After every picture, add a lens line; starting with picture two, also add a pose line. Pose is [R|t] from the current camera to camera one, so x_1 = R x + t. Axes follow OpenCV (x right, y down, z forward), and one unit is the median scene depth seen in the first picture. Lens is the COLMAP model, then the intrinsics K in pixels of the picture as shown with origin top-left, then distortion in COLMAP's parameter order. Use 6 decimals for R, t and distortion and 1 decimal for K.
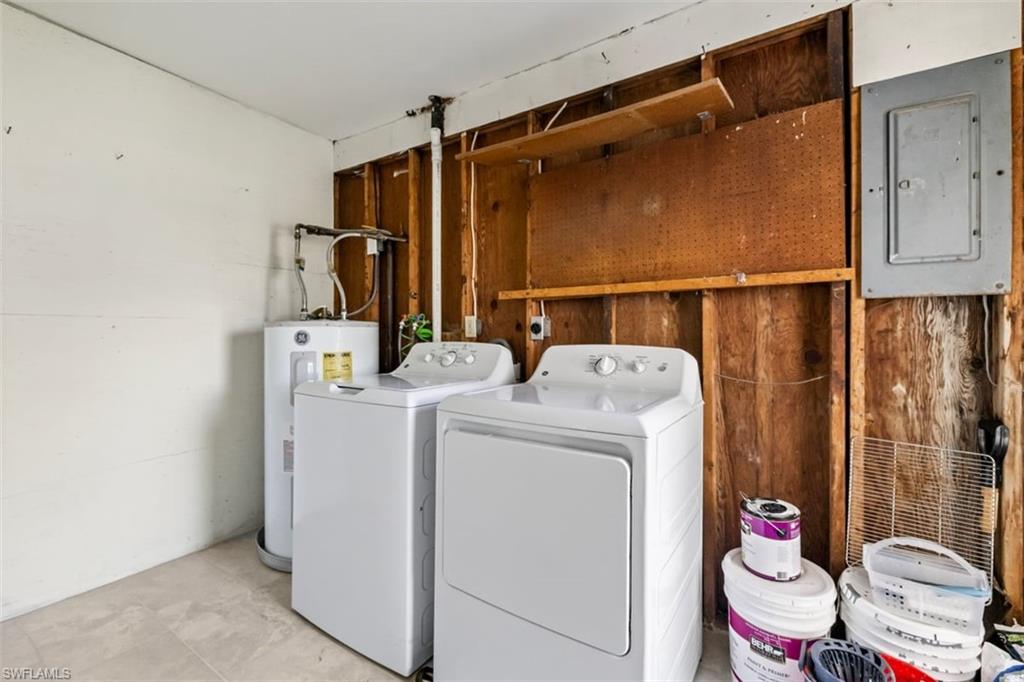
lens RADIAL K [[433.7, 0, 515.2], [0, 433.7, 336.7], [0, 0, 1]] dist [-0.001678, -0.000160]
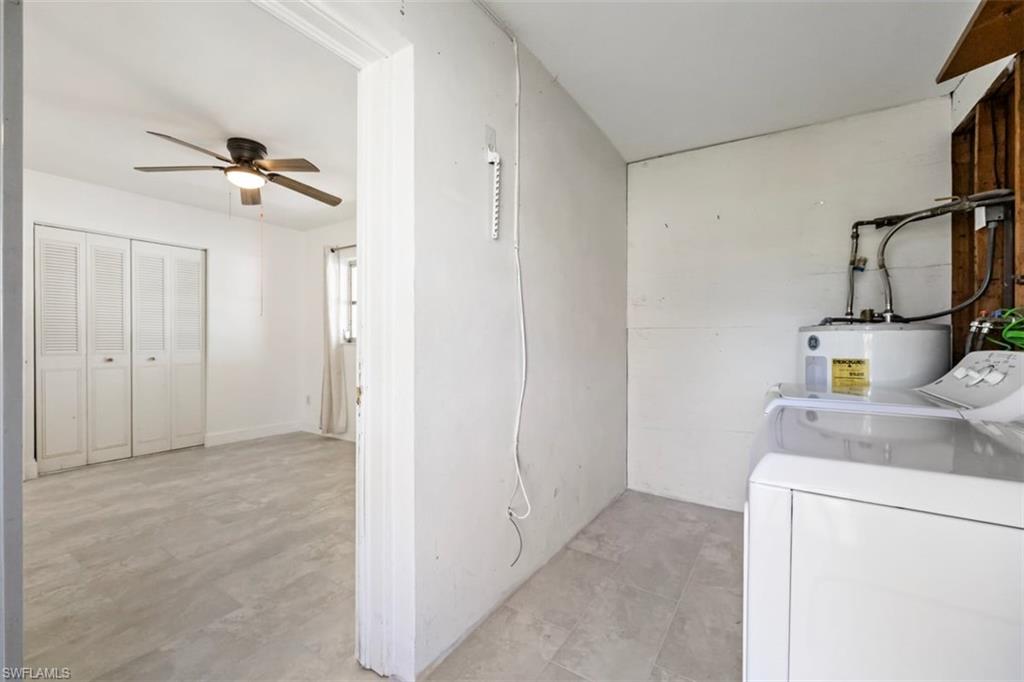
lens RADIAL K [[426.1, 0, 508.4], [0, 426.1, 343.9], [0, 0, 1]] dist [0.000337, 0.000352]
pose [[-0.016077, 0.009114, -0.999829, 0.487305], [-0.012861, 0.999874, 0.009321, 0.005189], [0.999788, 0.013009, -0.015957, 0.290345]]
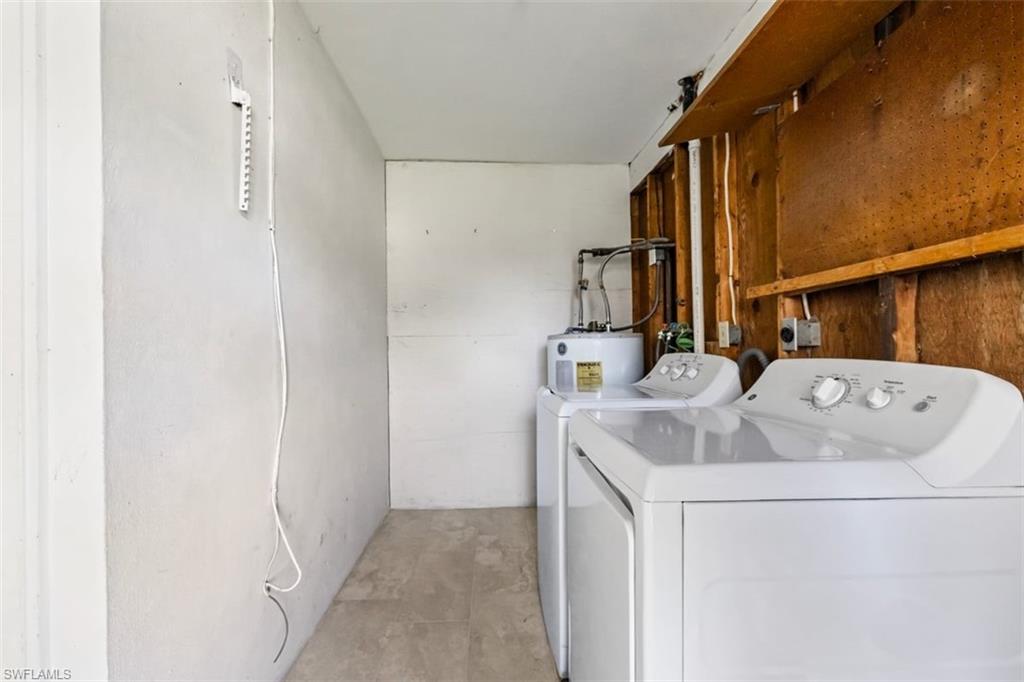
lens RADIAL K [[426.1, 0, 508.4], [0, 426.1, 343.9], [0, 0, 1]] dist [0.000337, 0.000352]
pose [[0.567319, -0.011969, -0.823411, 0.354776], [0.004875, 0.999926, -0.011176, 0.001466], [0.823484, 0.002326, 0.567335, 0.217305]]
